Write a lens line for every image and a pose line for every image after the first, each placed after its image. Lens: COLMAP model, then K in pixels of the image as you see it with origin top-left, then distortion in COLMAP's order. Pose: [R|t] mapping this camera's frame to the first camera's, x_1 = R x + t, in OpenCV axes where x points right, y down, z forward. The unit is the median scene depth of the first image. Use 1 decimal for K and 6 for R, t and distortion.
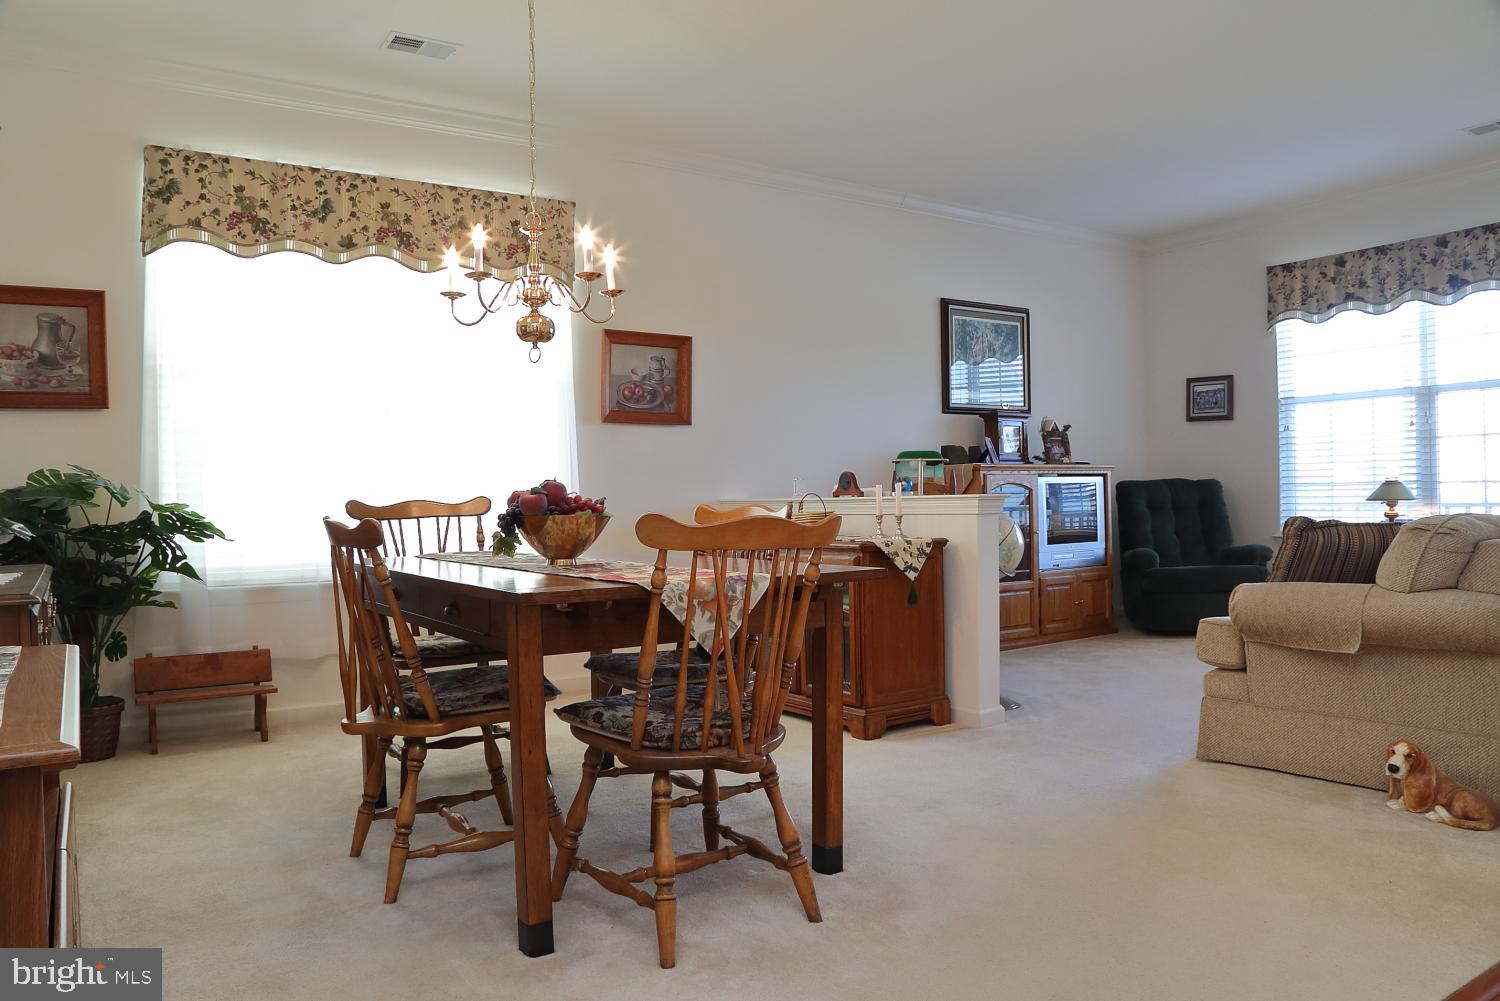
lens RADIAL K [[1050.5, 0, 750.0], [0, 1050.5, 500.5], [0, 0, 1]] dist [-0.109005, 0.062150]
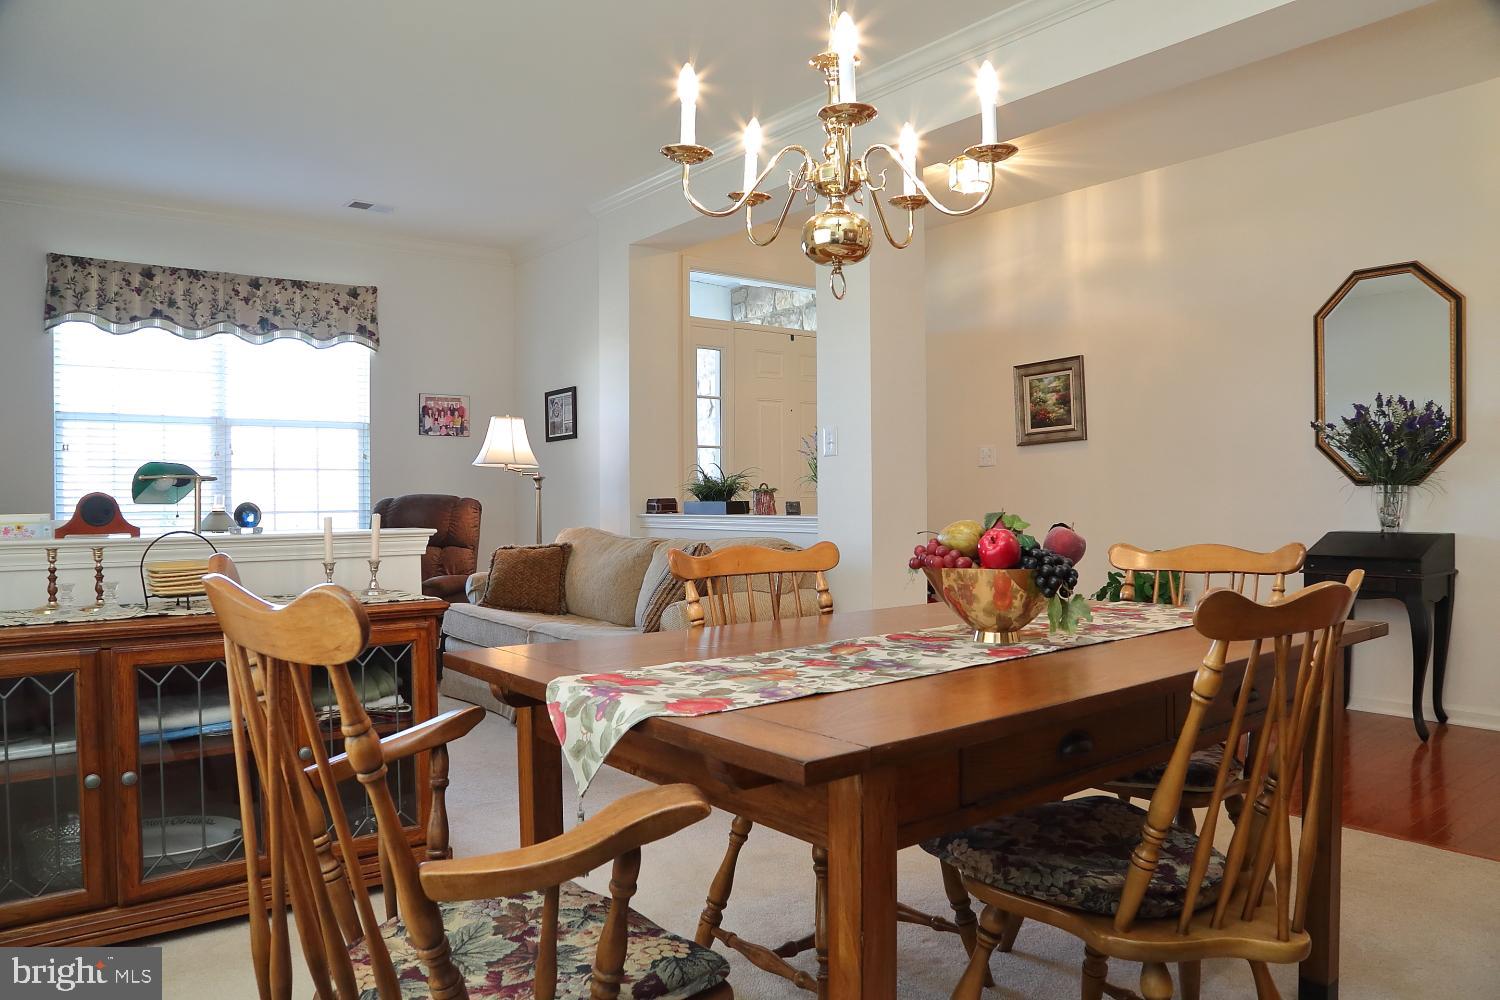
lens RADIAL K [[1022.2, 0, 749.3], [0, 1022.2, 504.8], [0, 0, 1]] dist [-0.125663, 0.070982]
pose [[-0.075016, 0.014344, 0.997079, -0.340689], [0.010761, 0.999850, -0.013575, -0.006414], [-0.997124, 0.009711, -0.075159, 0.515359]]
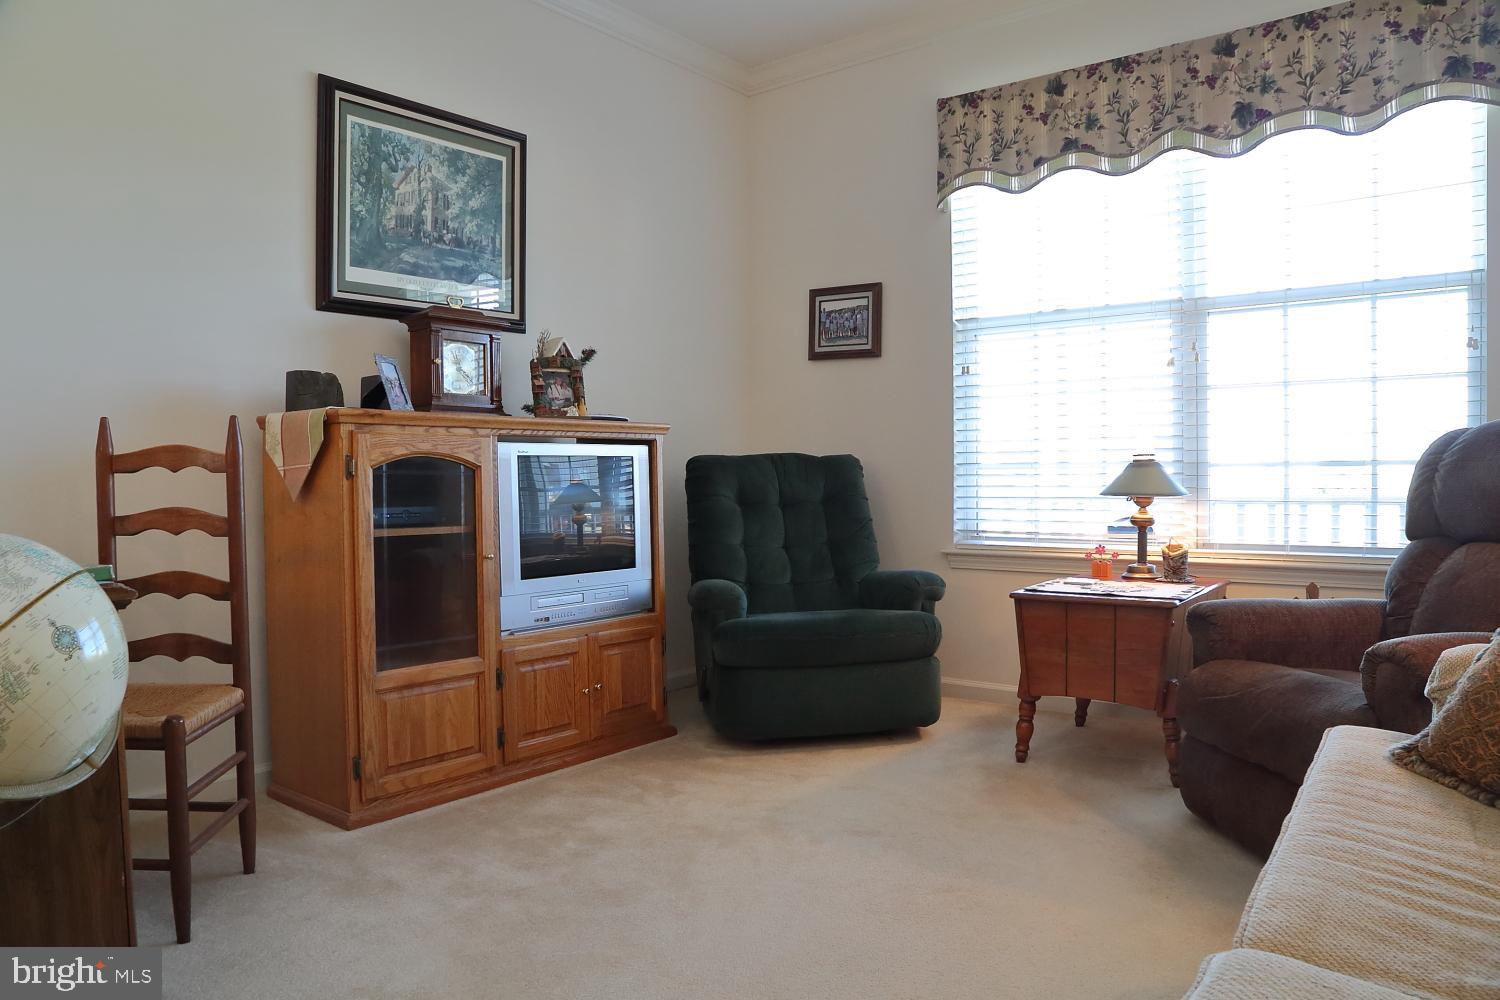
lens RADIAL K [[1022.2, 0, 749.3], [0, 1022.2, 504.8], [0, 0, 1]] dist [-0.125663, 0.070982]
pose [[0.953057, 0.001845, 0.302785, 0.235956], [-0.008773, 0.999730, 0.021525, -0.004453], [-0.302663, -0.023171, 0.952816, 0.494594]]
